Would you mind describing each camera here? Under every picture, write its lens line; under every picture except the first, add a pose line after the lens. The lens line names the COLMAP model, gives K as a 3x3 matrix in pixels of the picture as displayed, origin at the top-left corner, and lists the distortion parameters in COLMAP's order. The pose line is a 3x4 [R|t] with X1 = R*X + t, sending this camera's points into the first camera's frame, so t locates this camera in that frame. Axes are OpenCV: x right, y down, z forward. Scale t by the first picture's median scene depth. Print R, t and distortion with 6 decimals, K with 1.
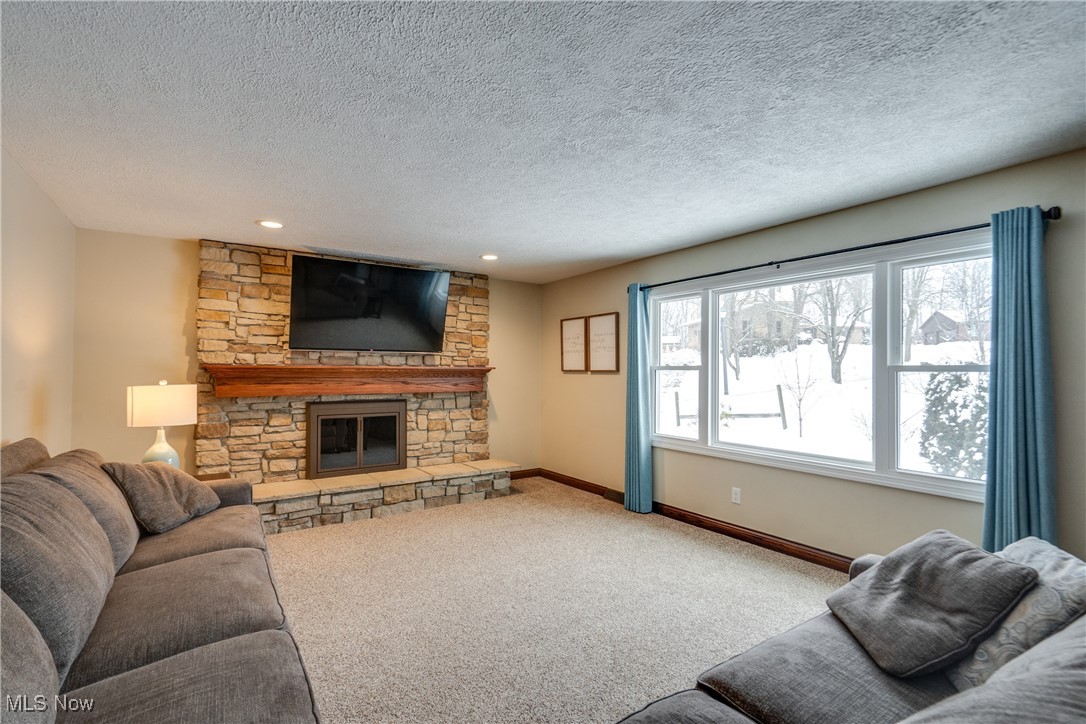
lens RADIAL K [[493.7, 0, 544.5], [0, 493.7, 365.2], [0, 0, 1]] dist [-0.007916, 0.003383]
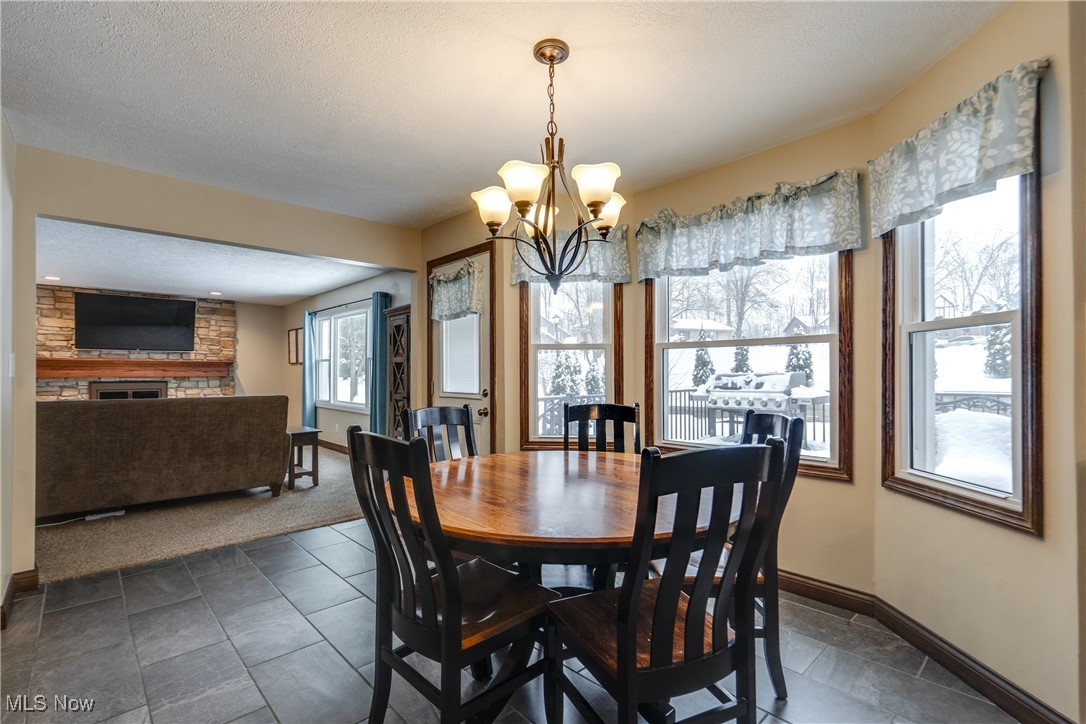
lens RADIAL K [[493.7, 0, 541.4], [0, 493.7, 365.5], [0, 0, 1]] dist [-0.007916, 0.003383]
pose [[0.990346, -0.000602, 0.138614, 0.750173], [0.000612, 1.000000, -0.000027, 0.022920], [-0.138614, 0.000112, 0.990346, -0.788513]]
